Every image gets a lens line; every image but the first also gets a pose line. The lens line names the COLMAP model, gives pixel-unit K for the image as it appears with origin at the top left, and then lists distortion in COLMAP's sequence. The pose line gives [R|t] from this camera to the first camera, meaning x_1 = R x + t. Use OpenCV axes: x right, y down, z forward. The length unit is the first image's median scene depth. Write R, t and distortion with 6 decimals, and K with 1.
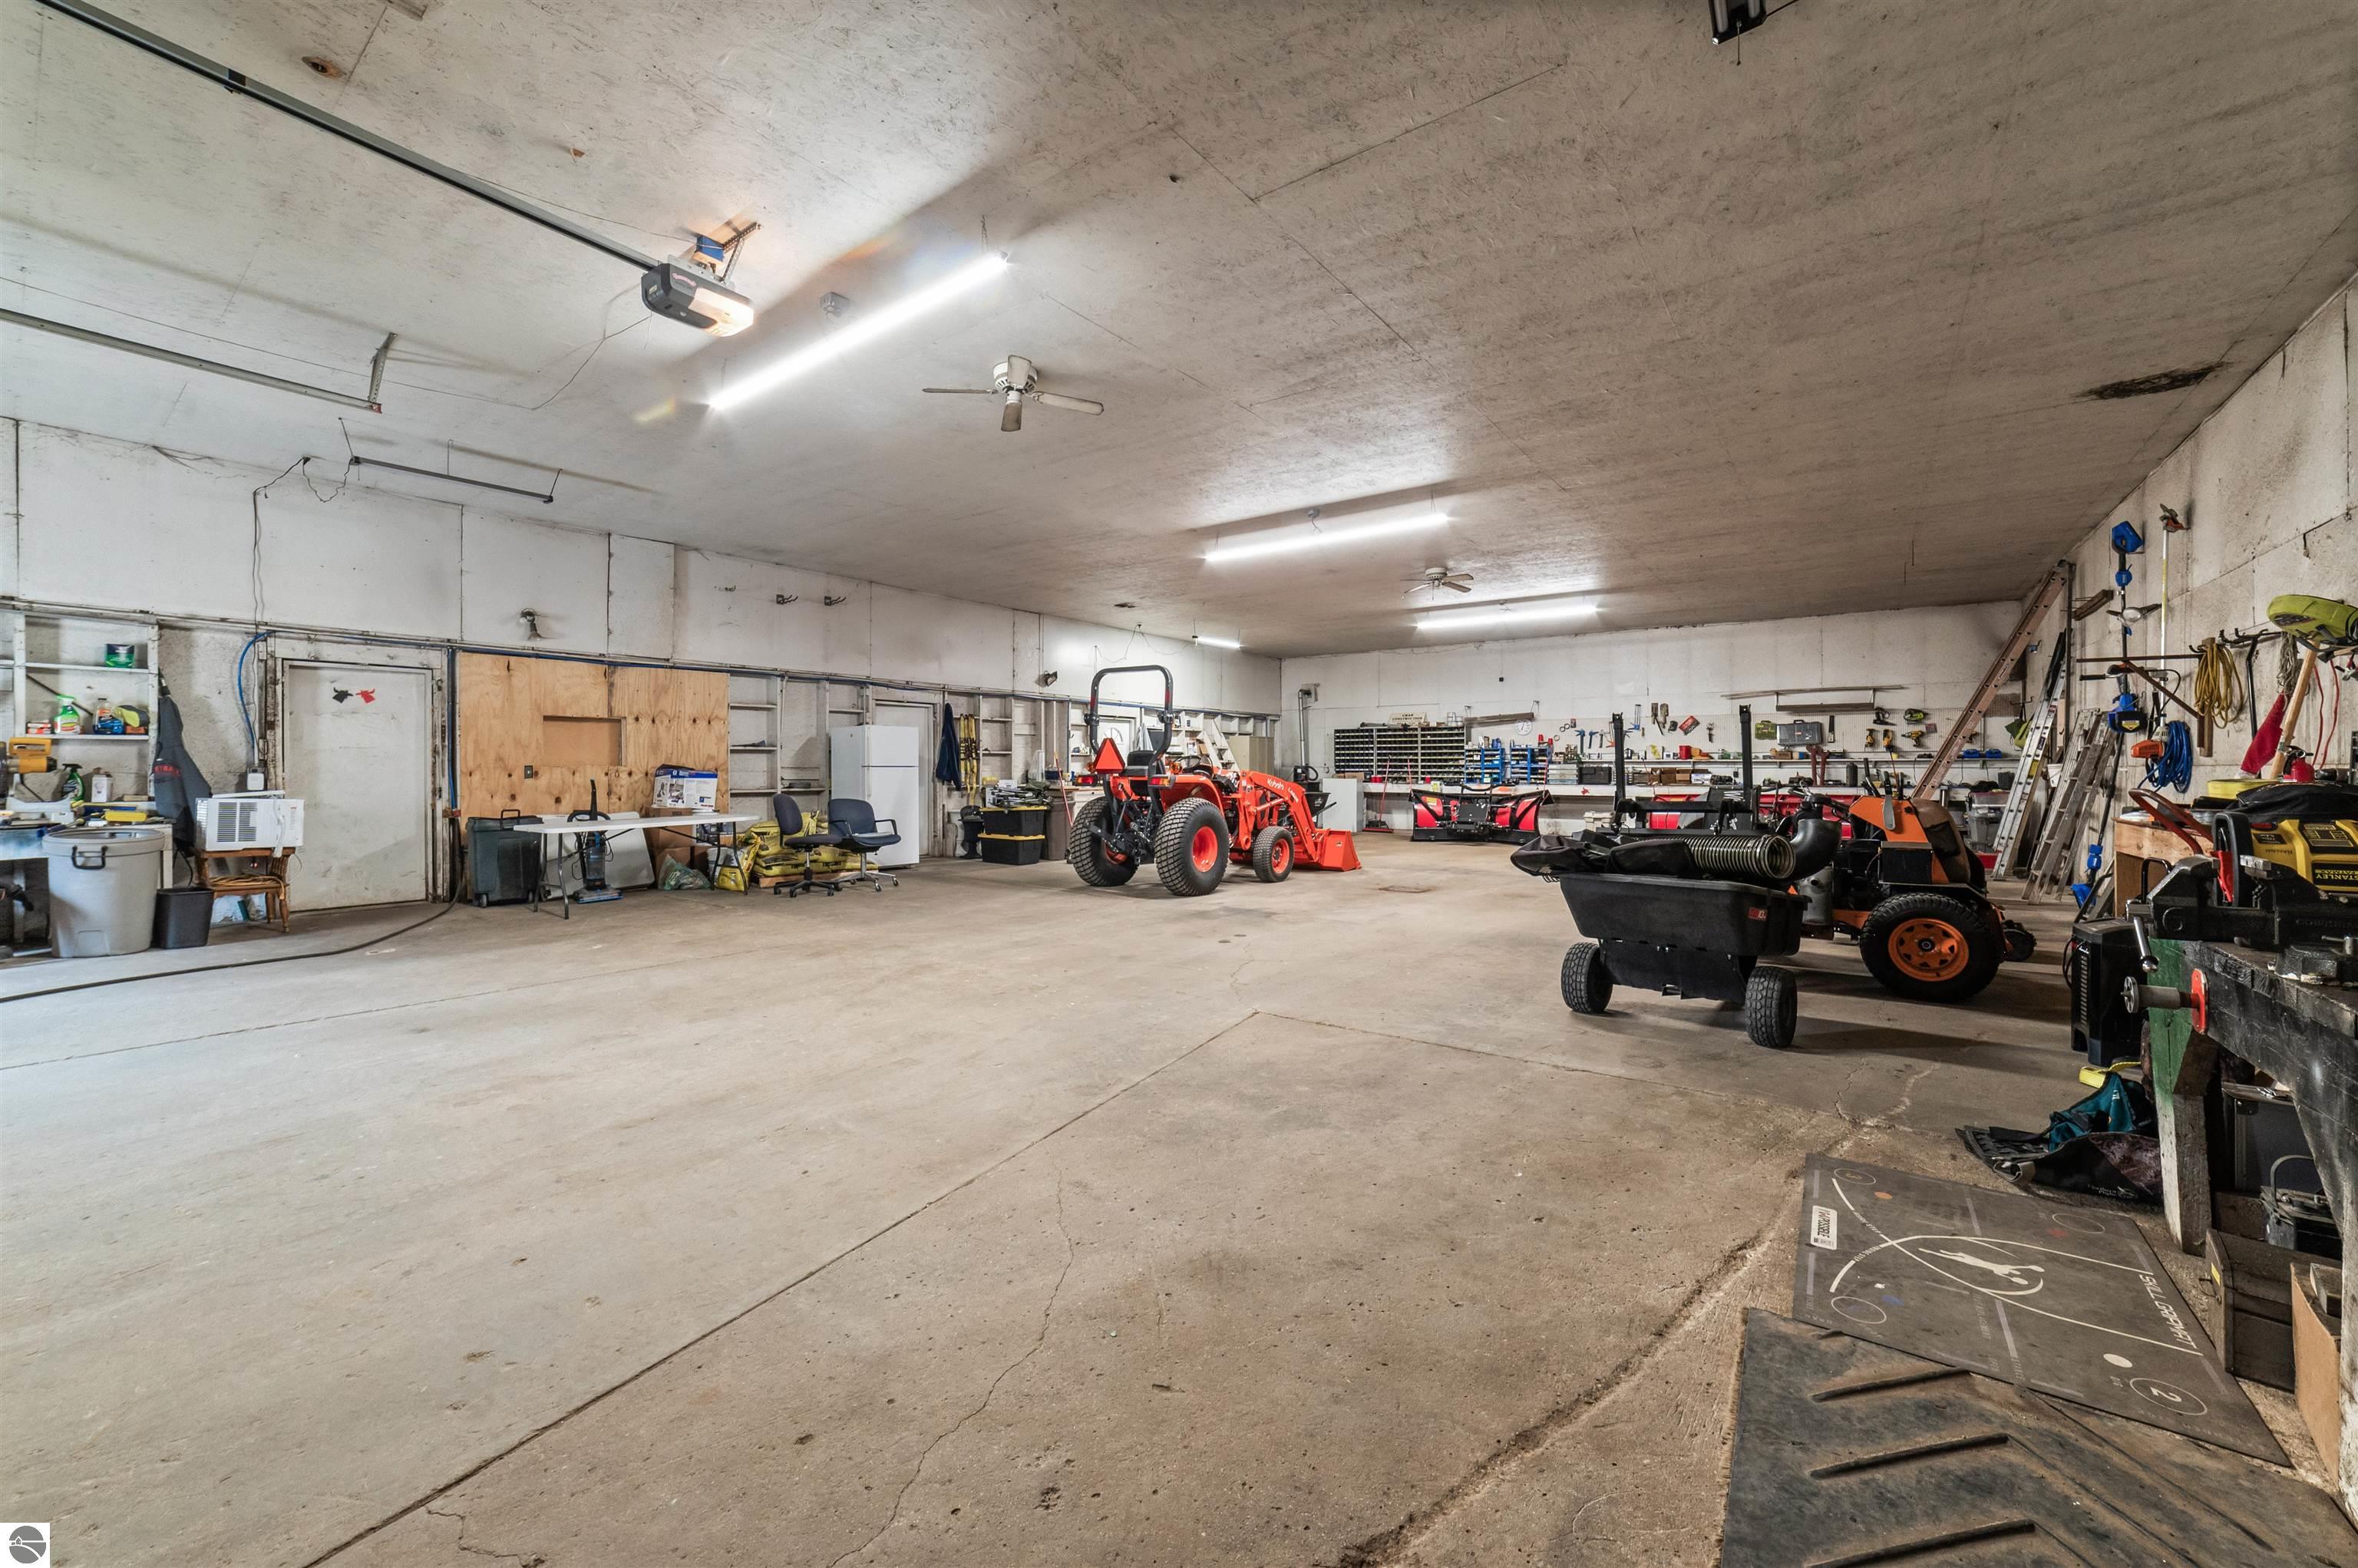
lens RADIAL K [[908.1, 0, 1177.7], [0, 908.1, 755.7], [0, 0, 1]] dist [-0.022854, 0.008354]
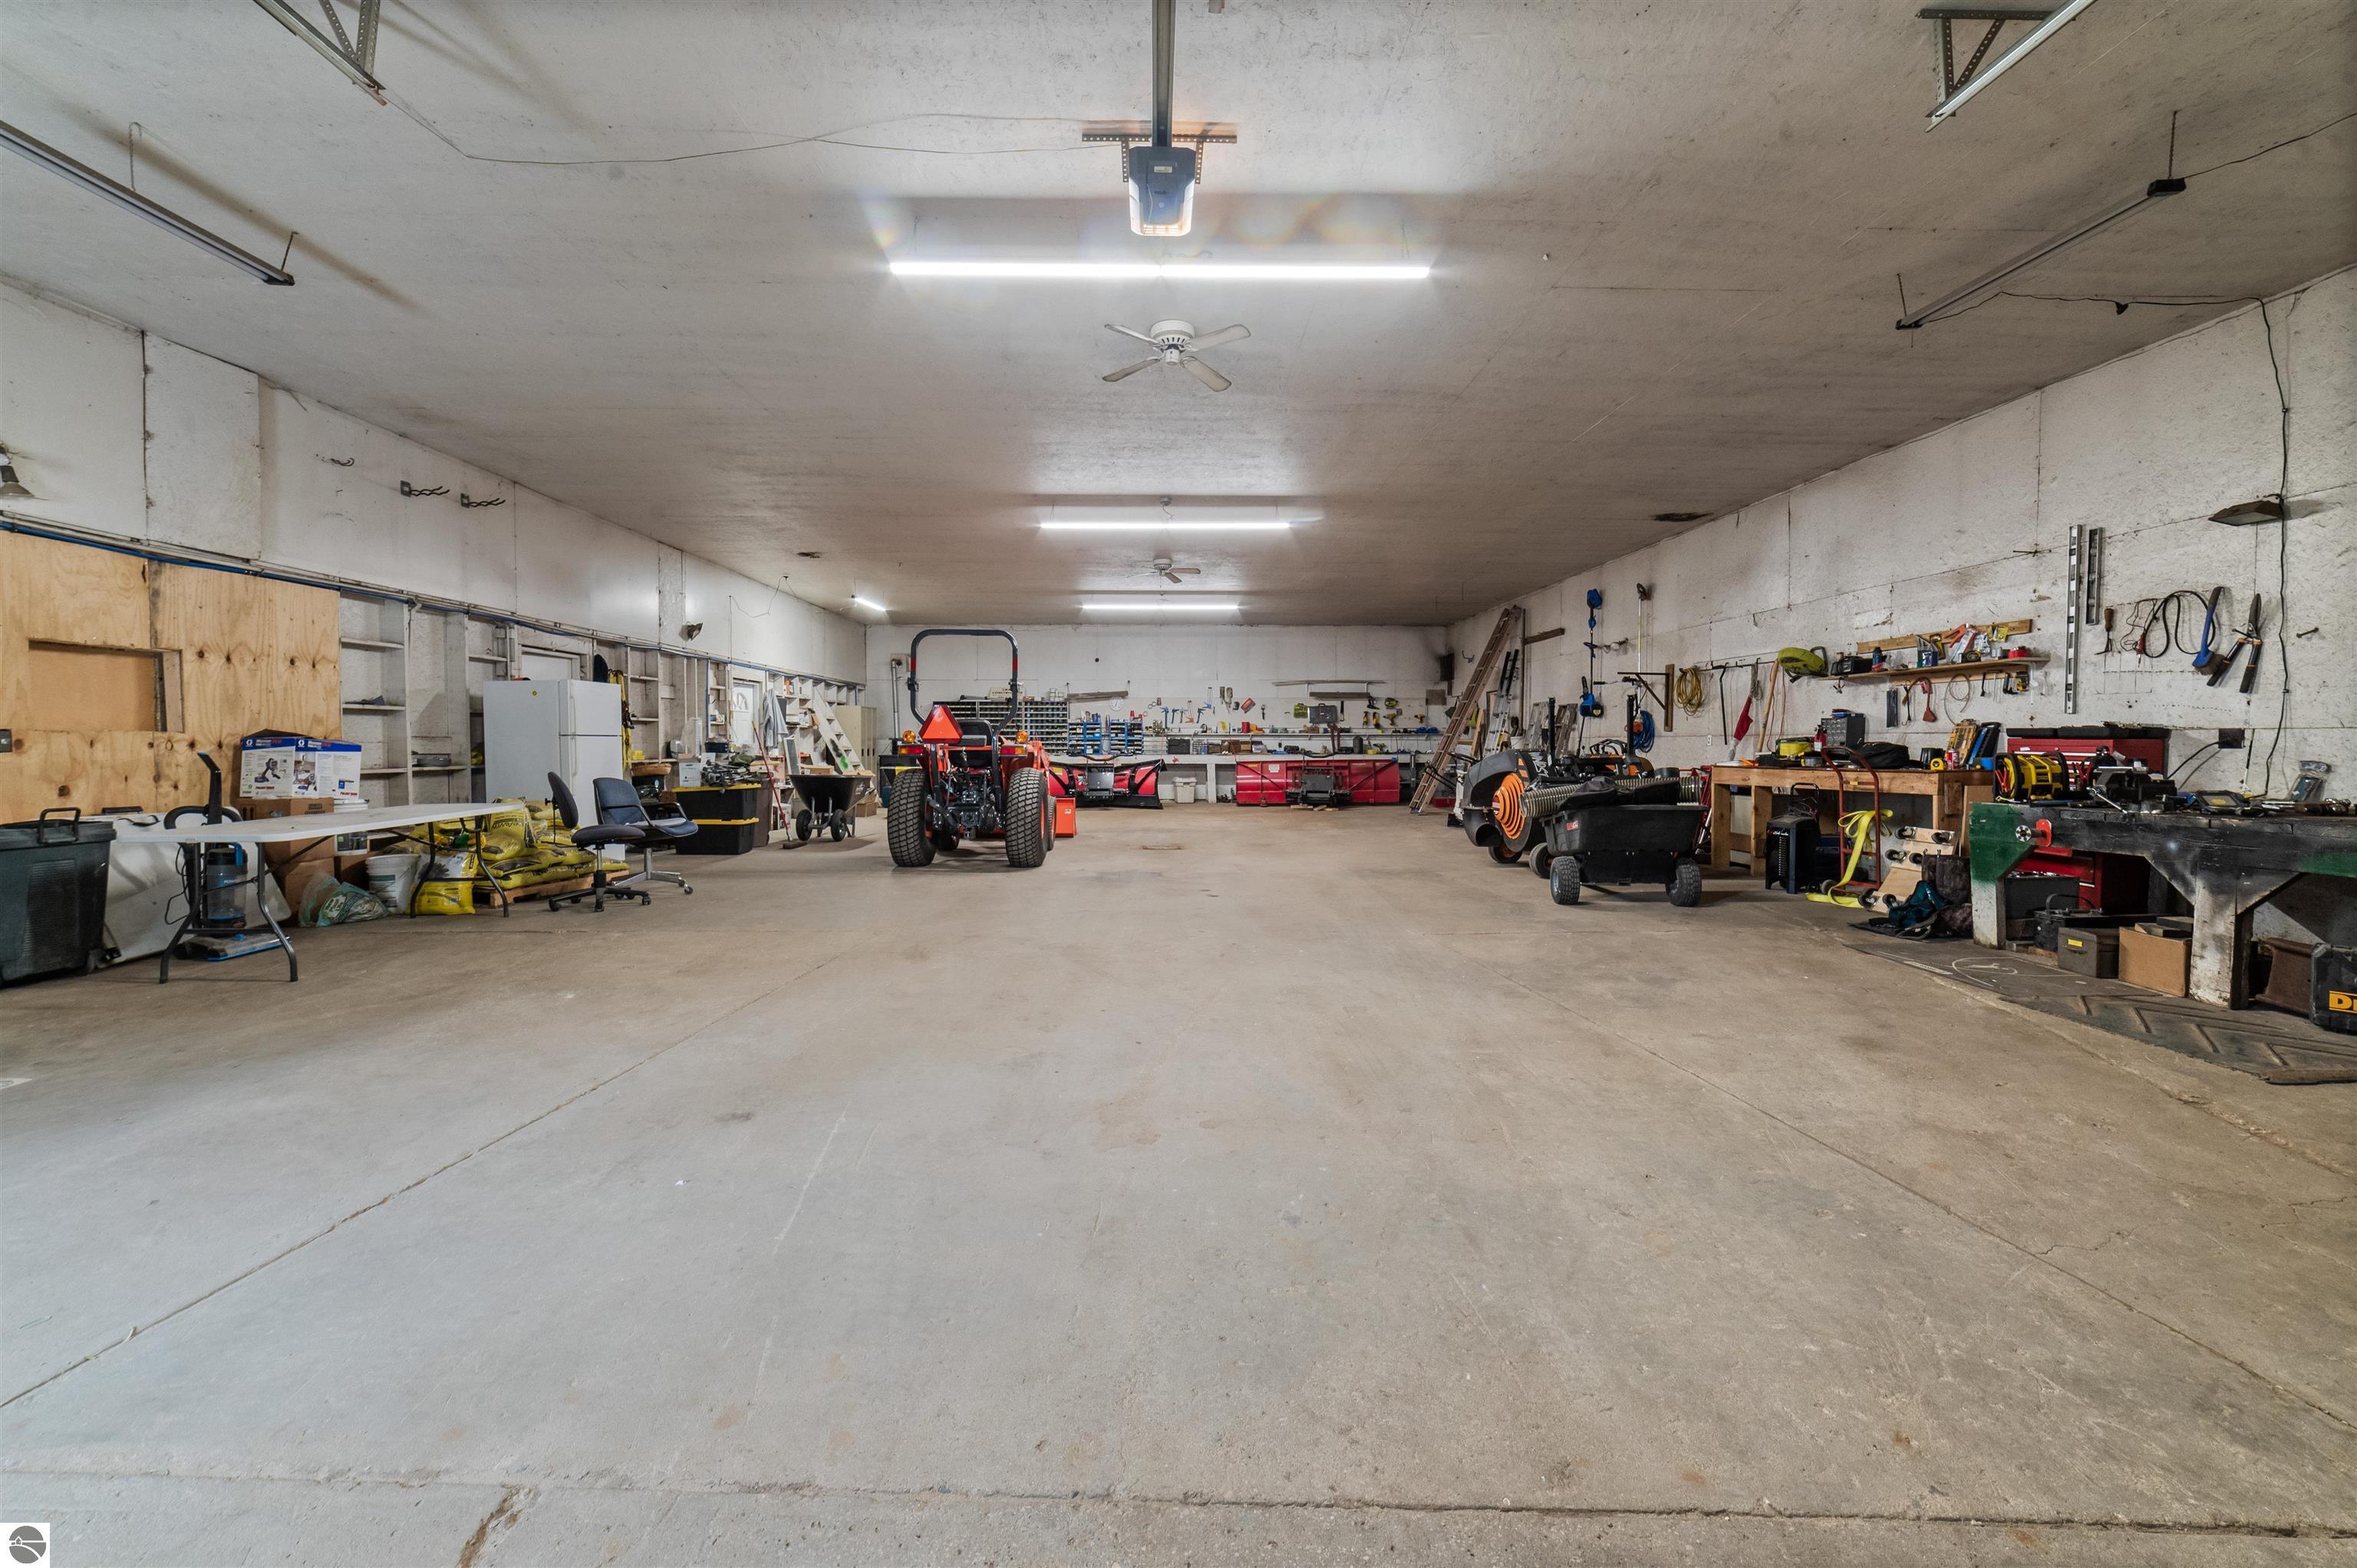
lens RADIAL K [[907.7, 0, 1177.2], [0, 907.7, 755.7], [0, 0, 1]] dist [-0.022854, 0.008354]
pose [[0.788691, -0.009497, 0.614716, -0.365354], [-0.007493, 0.999658, 0.025059, 0.005973], [-0.614744, -0.024370, 0.788350, 0.099483]]
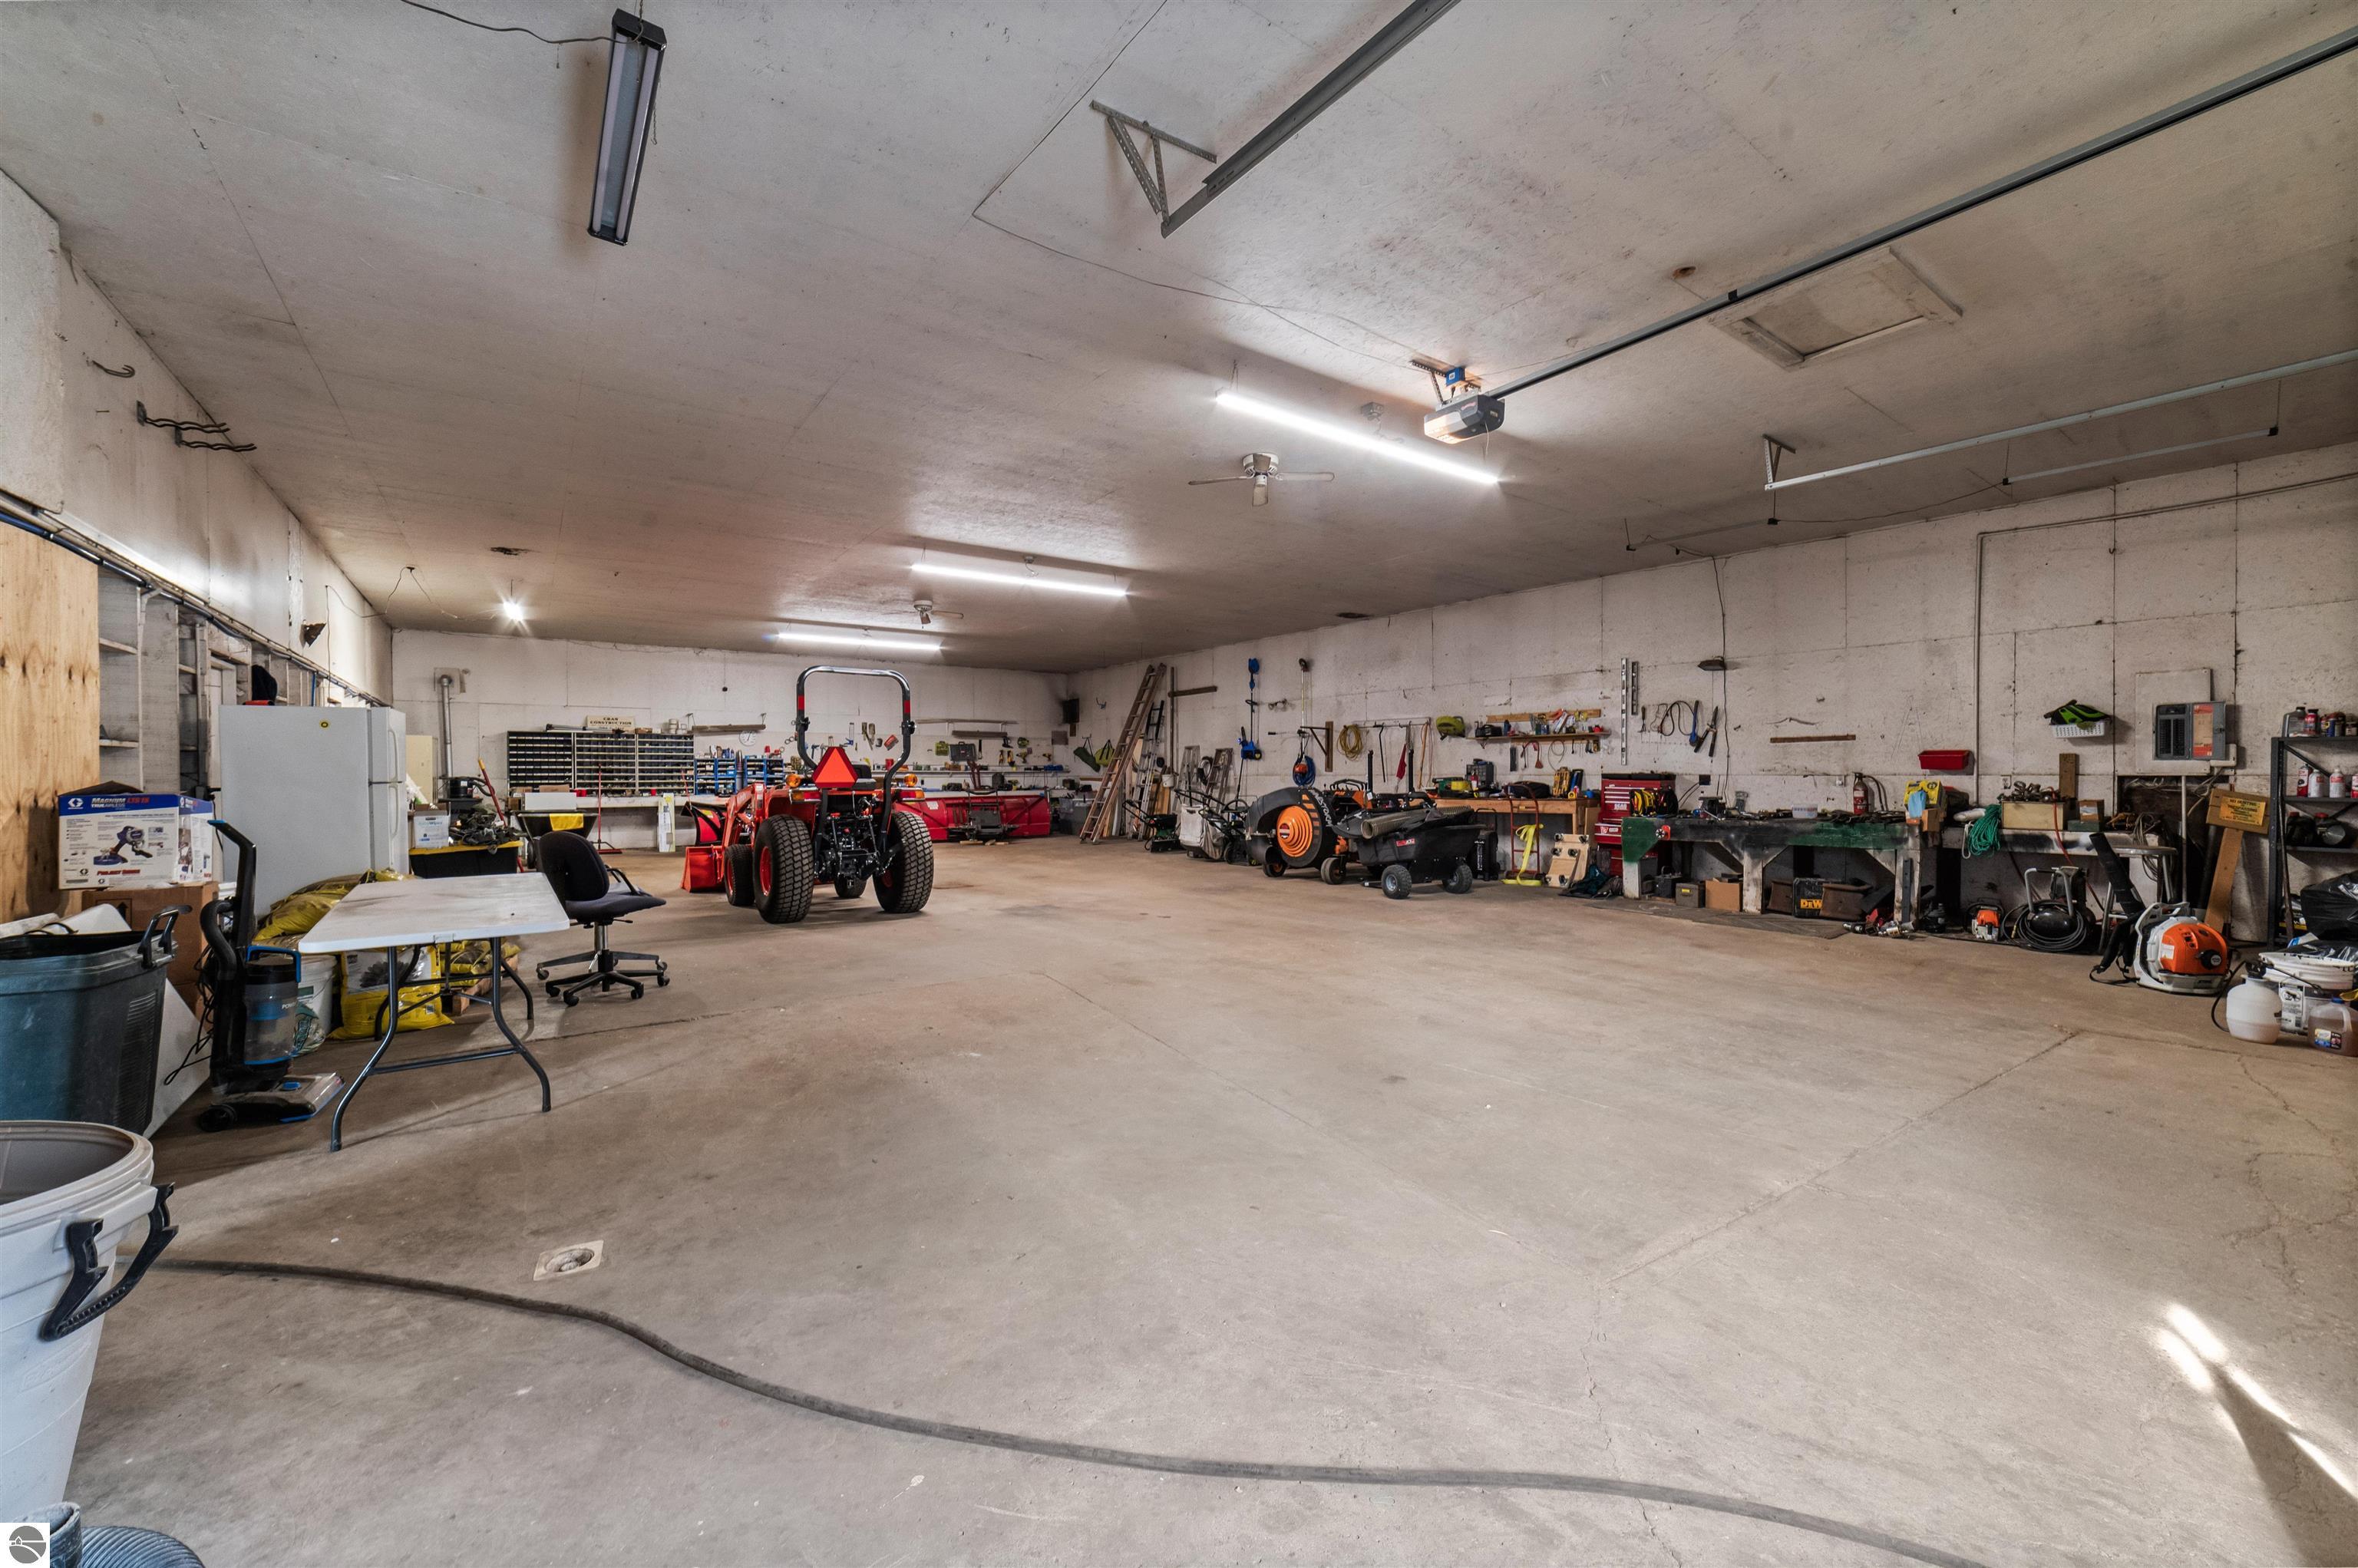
lens RADIAL K [[911.1, 0, 1170.9], [0, 911.1, 773.2], [0, 0, 1]] dist [-0.024324, 0.009569]
pose [[0.305554, -0.000772, 0.952175, -0.650333], [-0.008980, 0.999953, 0.003693, -0.000168], [-0.952133, -0.009679, 0.305532, 0.343091]]
